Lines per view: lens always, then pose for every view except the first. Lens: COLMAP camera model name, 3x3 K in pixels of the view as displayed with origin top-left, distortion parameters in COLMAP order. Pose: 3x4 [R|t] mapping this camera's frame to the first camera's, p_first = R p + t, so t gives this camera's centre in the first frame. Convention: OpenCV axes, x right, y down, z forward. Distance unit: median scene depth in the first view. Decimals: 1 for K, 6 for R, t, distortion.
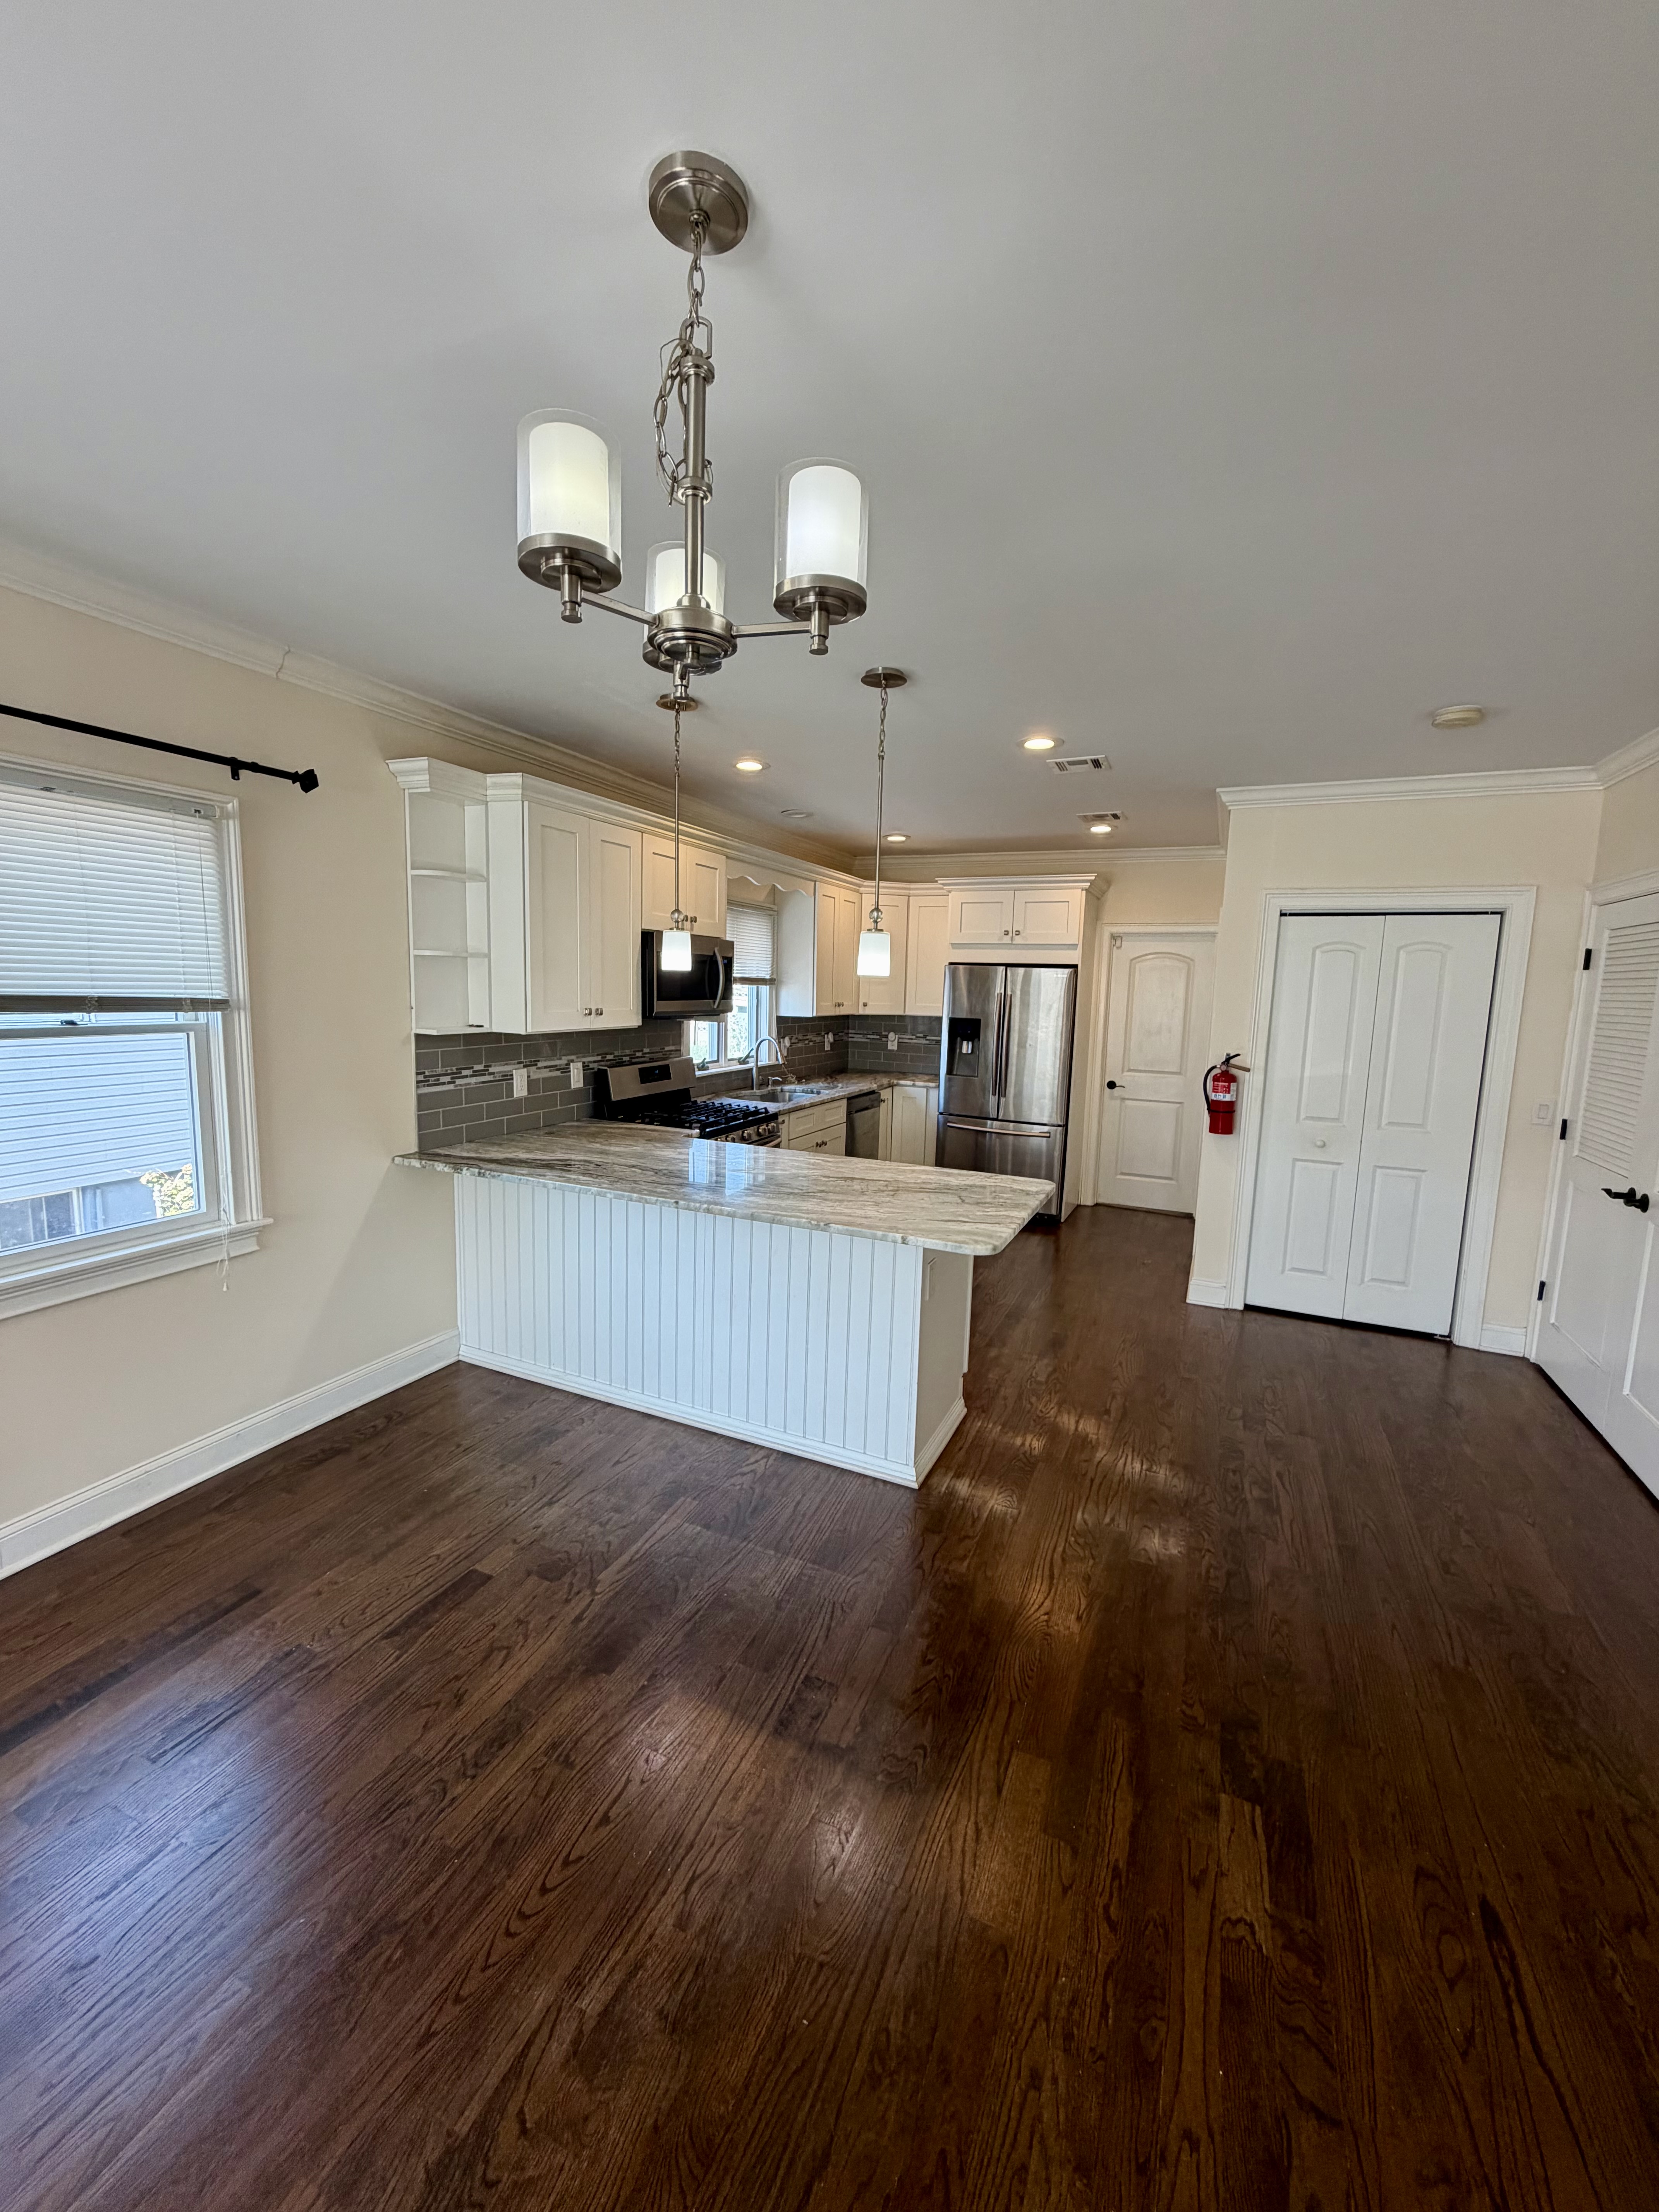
lens RADIAL K [[882.9, 0, 826.1], [0, 882.9, 1104.5], [0, 0, 1]] dist [-0.002531, 0.000704]
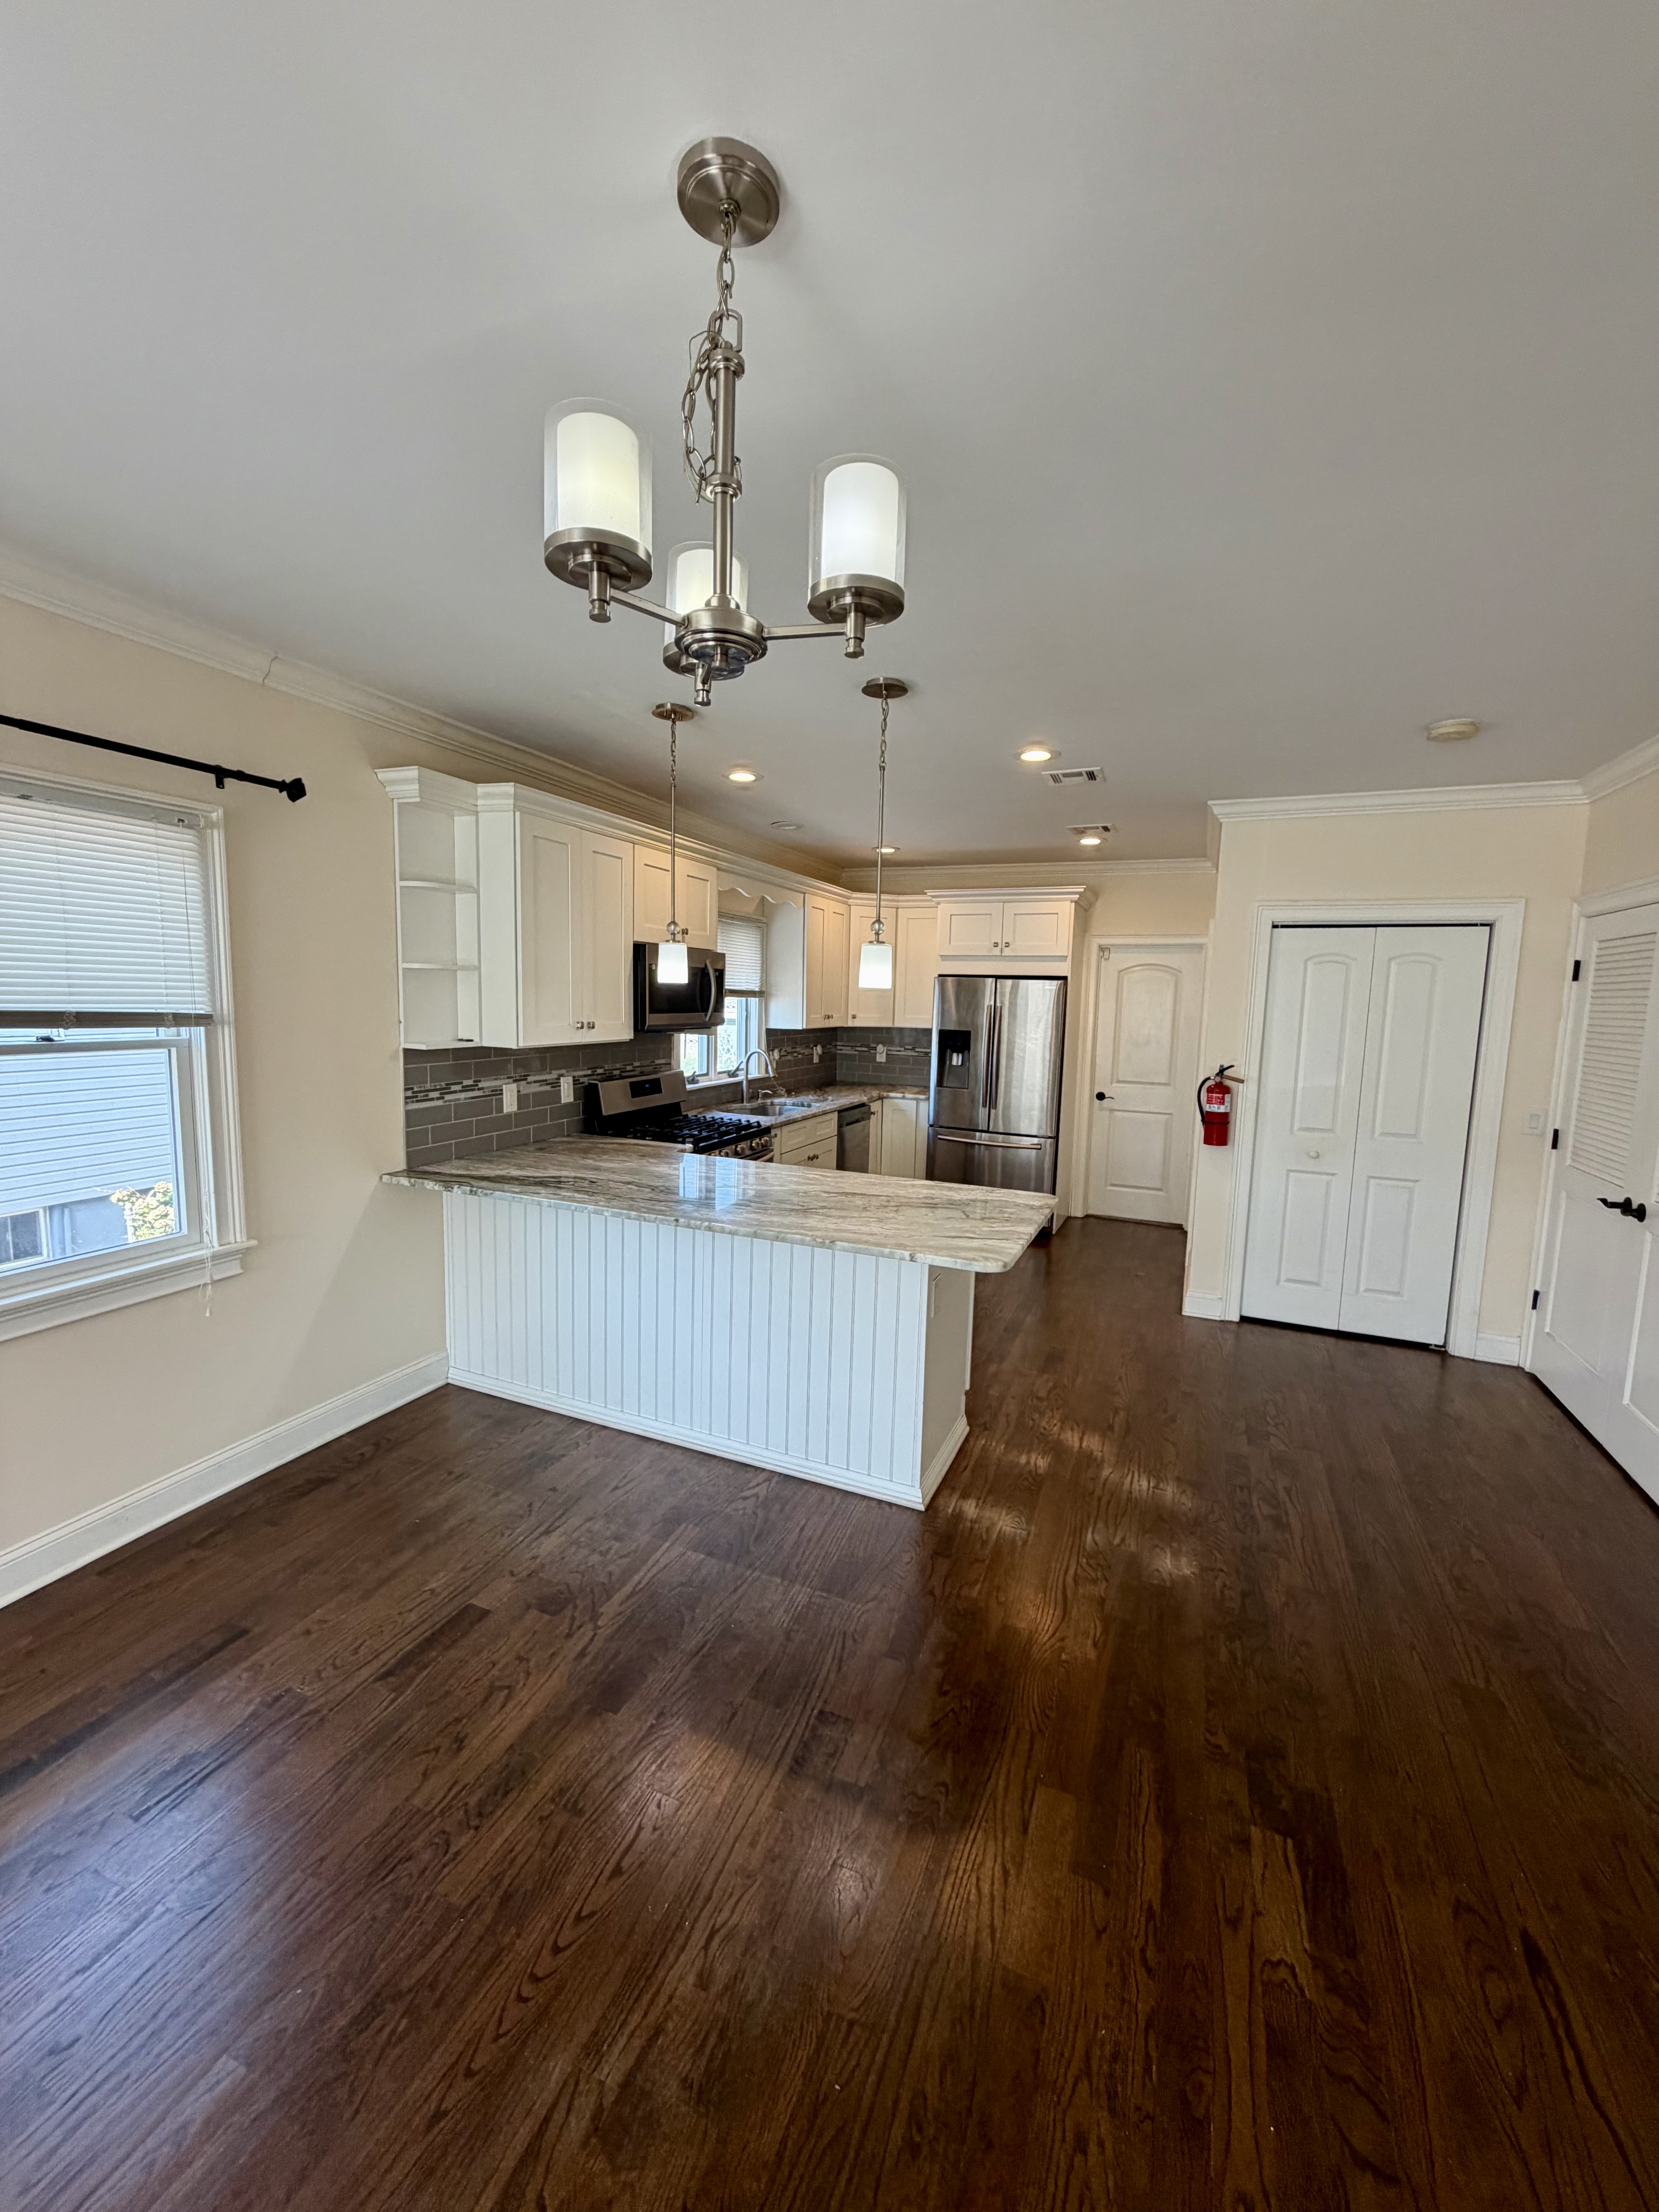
lens RADIAL K [[882.9, 0, 825.8], [0, 882.9, 1104.6], [0, 0, 1]] dist [-0.002531, 0.000704]
pose [[0.999721, -0.004988, 0.023068, -0.021410], [0.005283, 0.999905, -0.012736, -0.003086], [-0.023003, 0.012855, 0.999653, 0.014319]]
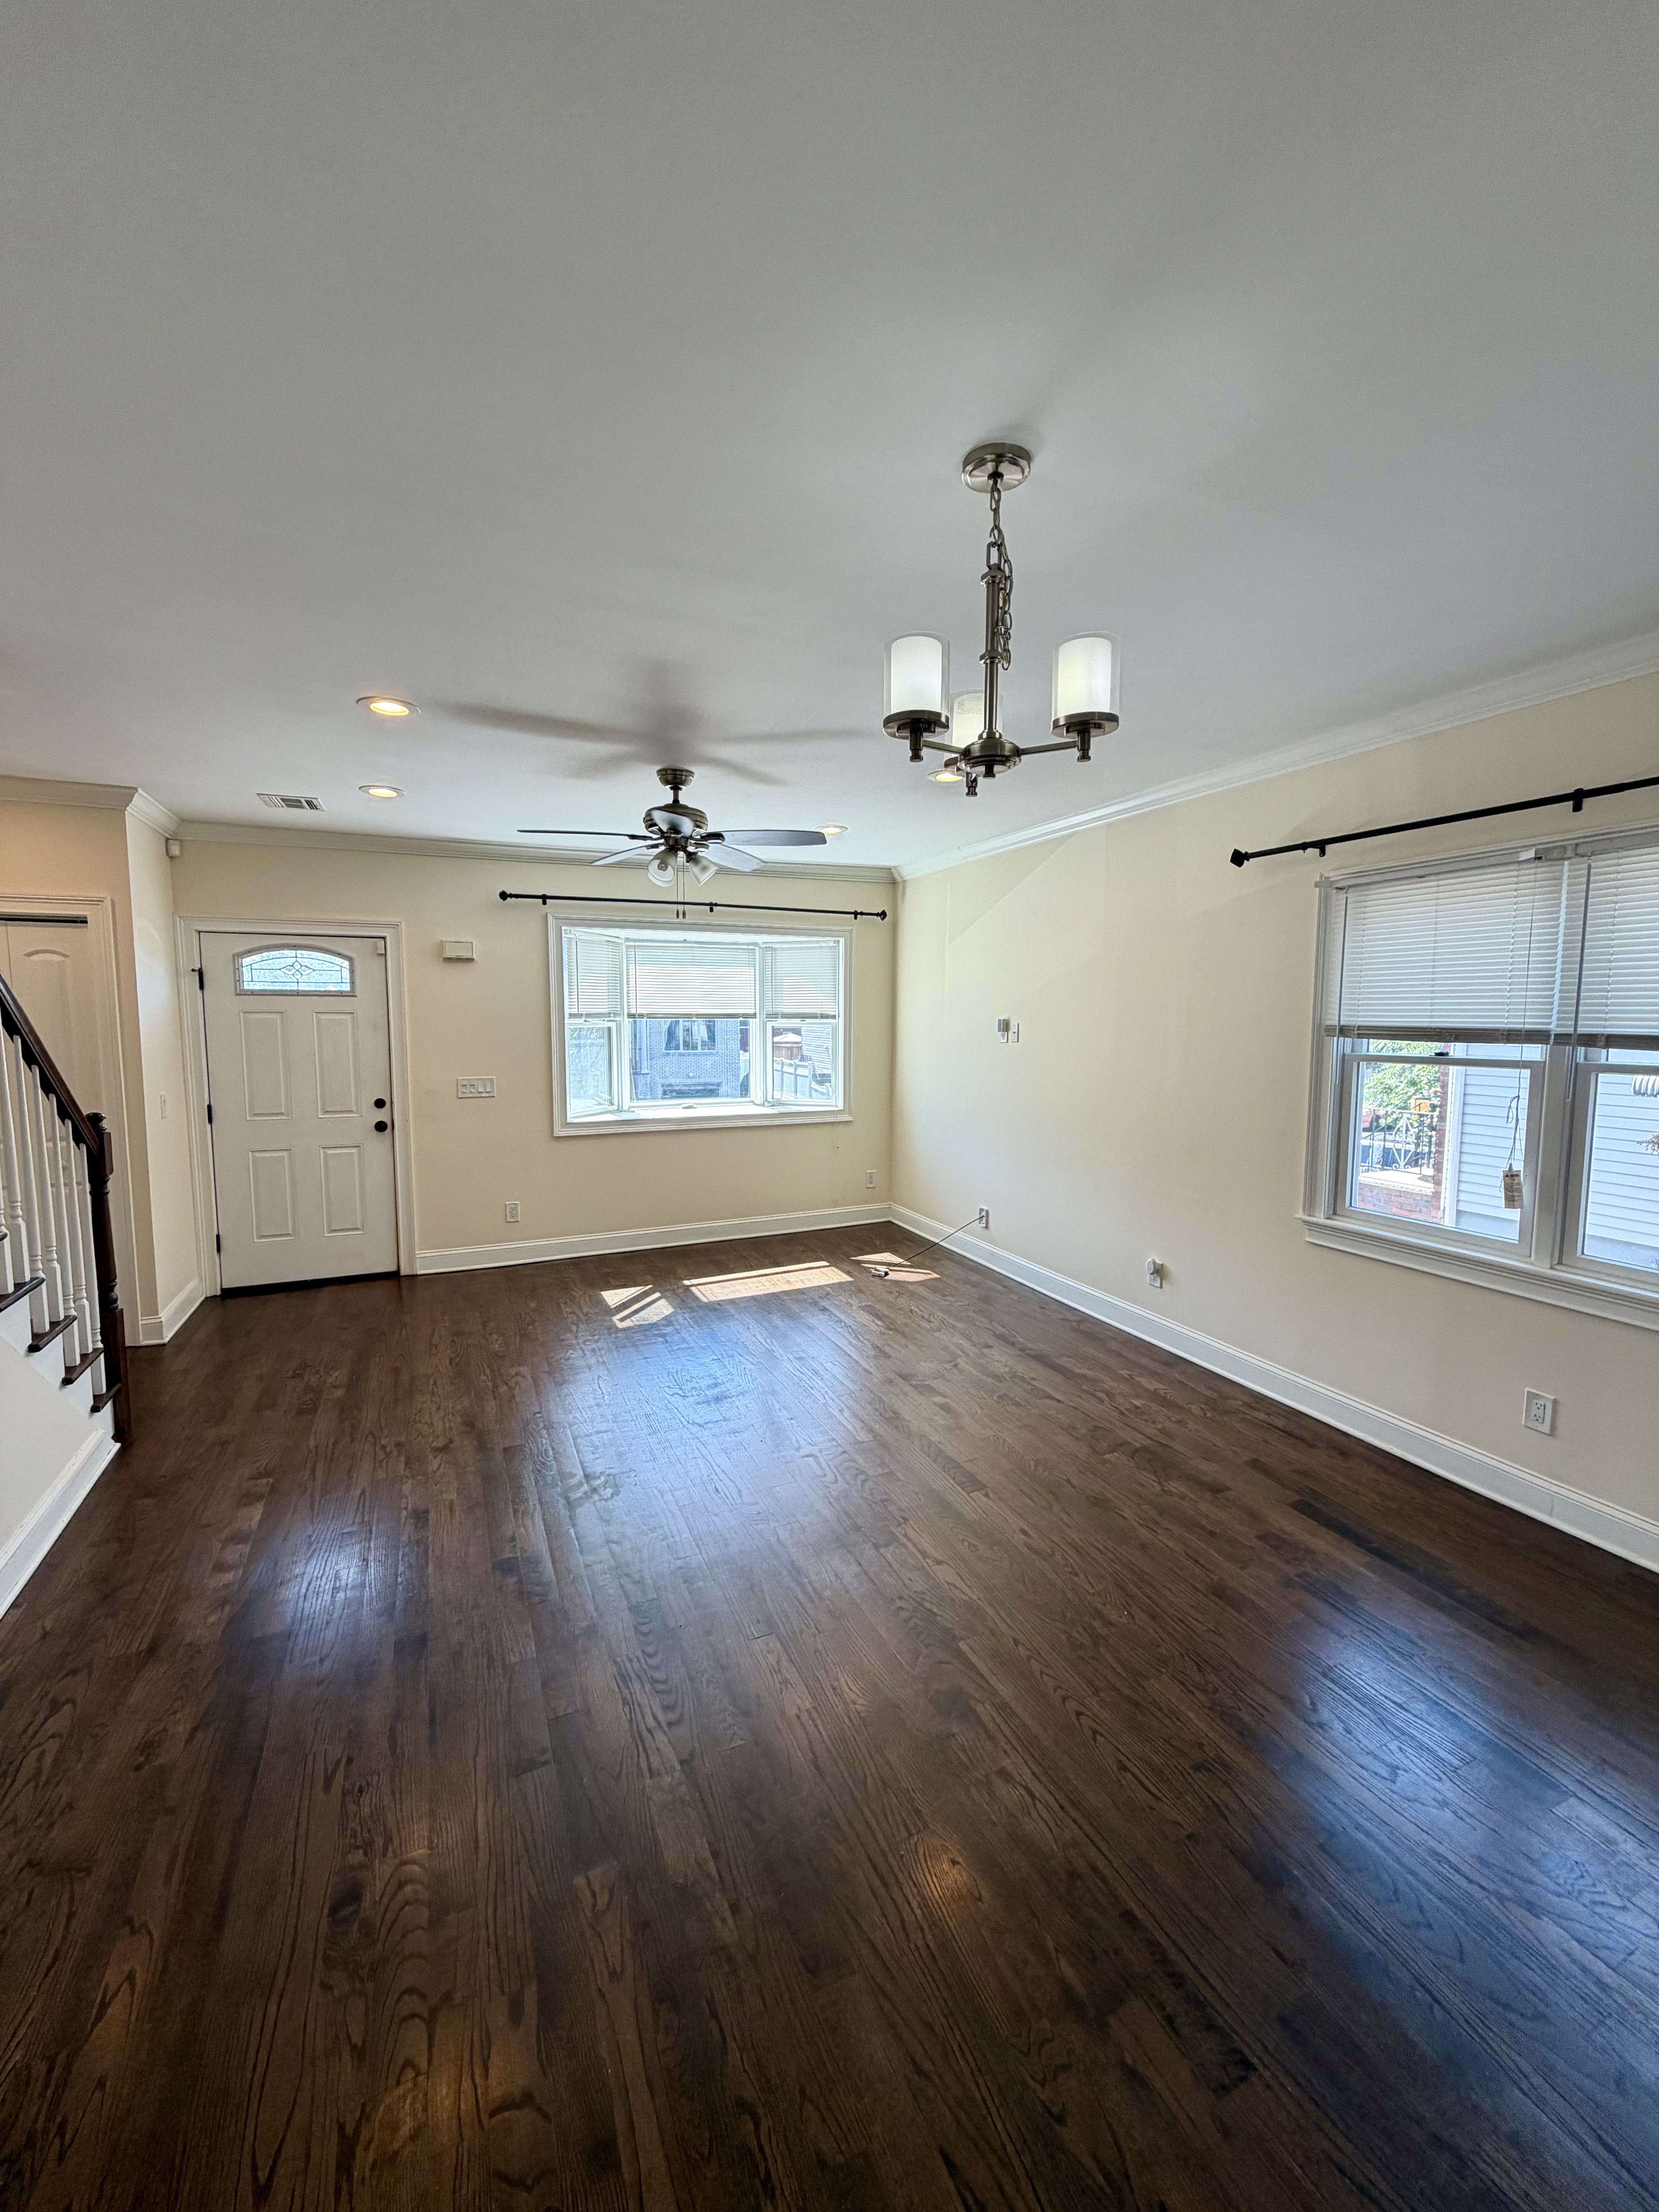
lens RADIAL K [[882.9, 0, 832.0], [0, 882.9, 1099.3], [0, 0, 1]] dist [-0.002531, 0.000704]
pose [[-0.664944, 0.043318, -0.745636, 0.382848], [-0.119136, 0.979383, 0.163141, -0.067182], [0.737331, 0.197312, -0.646074, 0.636862]]
